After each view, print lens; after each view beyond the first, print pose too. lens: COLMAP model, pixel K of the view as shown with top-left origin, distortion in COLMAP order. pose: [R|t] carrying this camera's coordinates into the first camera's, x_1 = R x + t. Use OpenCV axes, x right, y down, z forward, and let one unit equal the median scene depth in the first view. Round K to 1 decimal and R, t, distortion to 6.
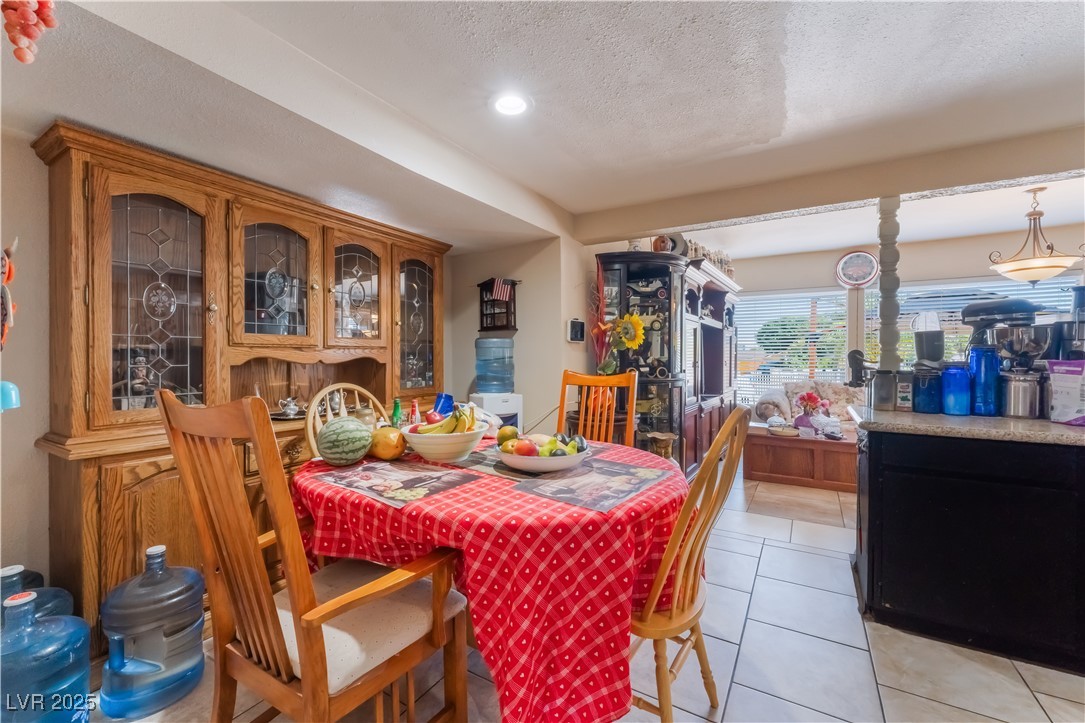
lens RADIAL K [[441.1, 0, 547.0], [0, 441.1, 356.7], [0, 0, 1]] dist [-0.003453, -0.000275]
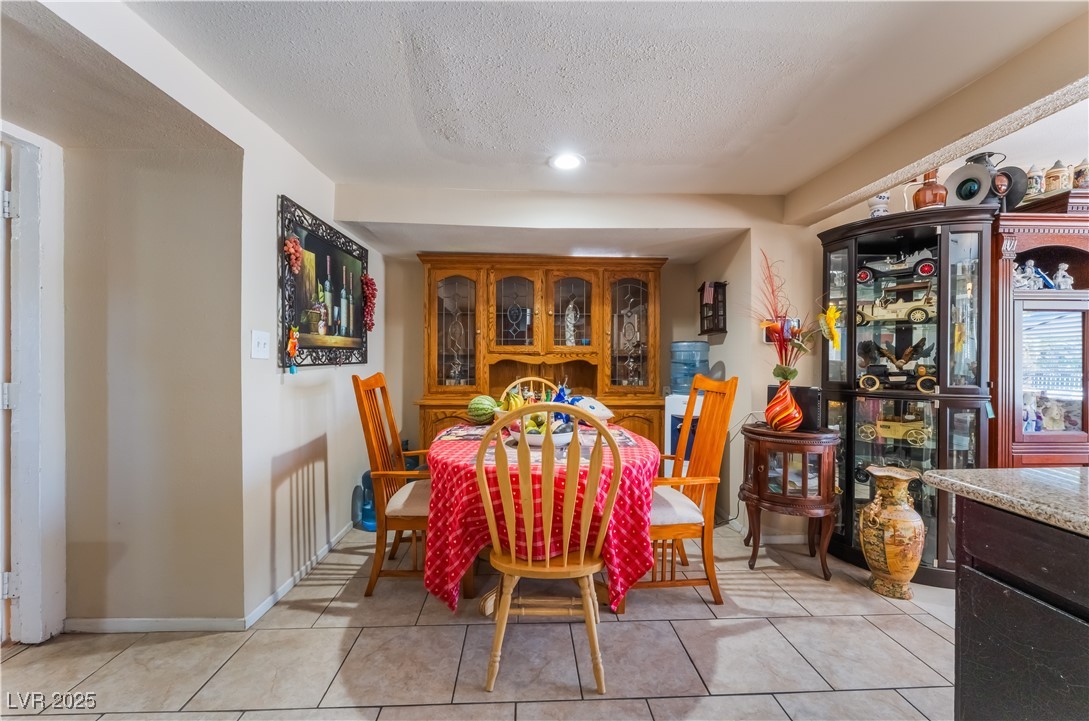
lens RADIAL K [[447.1, 0, 541.8], [0, 447.1, 360.1], [0, 0, 1]] dist [-0.004262, -0.000024]
pose [[0.550152, 0.004675, -0.835051, 0.813361], [-0.003465, 0.999988, 0.003316, -0.002928], [0.835057, 0.001069, 0.550162, 0.195625]]
